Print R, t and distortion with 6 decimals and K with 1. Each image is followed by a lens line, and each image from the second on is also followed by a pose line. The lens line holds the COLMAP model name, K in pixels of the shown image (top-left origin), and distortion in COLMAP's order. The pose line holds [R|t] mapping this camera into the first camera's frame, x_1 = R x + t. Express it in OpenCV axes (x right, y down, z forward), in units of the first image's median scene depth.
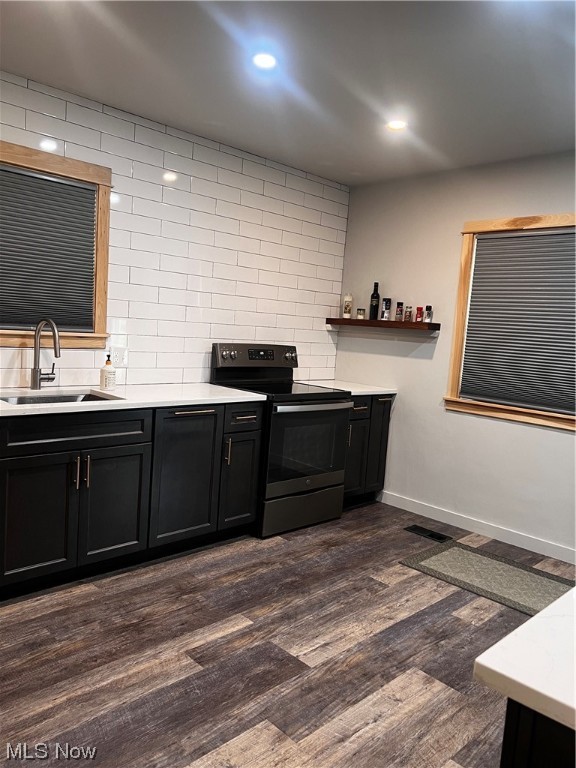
lens RADIAL K [[581.4, 0, 284.3], [0, 581.4, 385.7], [0, 0, 1]] dist [0.053571, -0.050202]
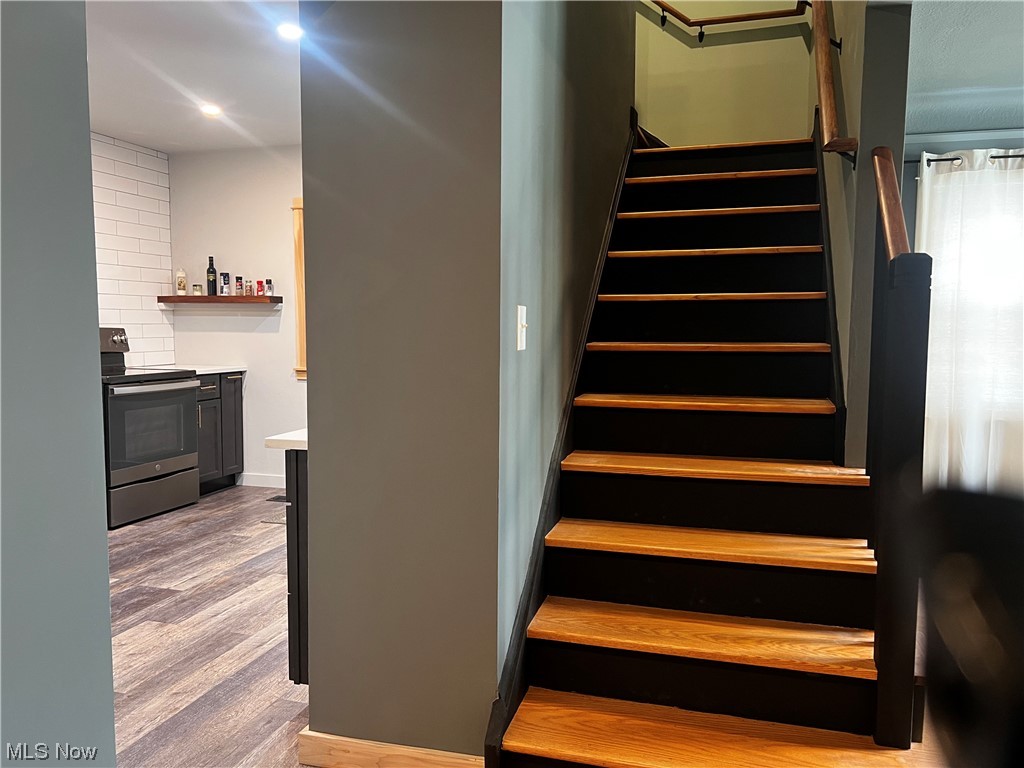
lens RADIAL K [[775.2, 0, 510.1], [0, 775.2, 385.1], [0, 0, 1]] dist [0.053571, -0.050202]
pose [[0.874932, -0.102173, 0.473344, -0.052557], [0.103279, 0.994369, 0.023737, 0.068172], [-0.473104, 0.028118, 0.880558, -0.458106]]
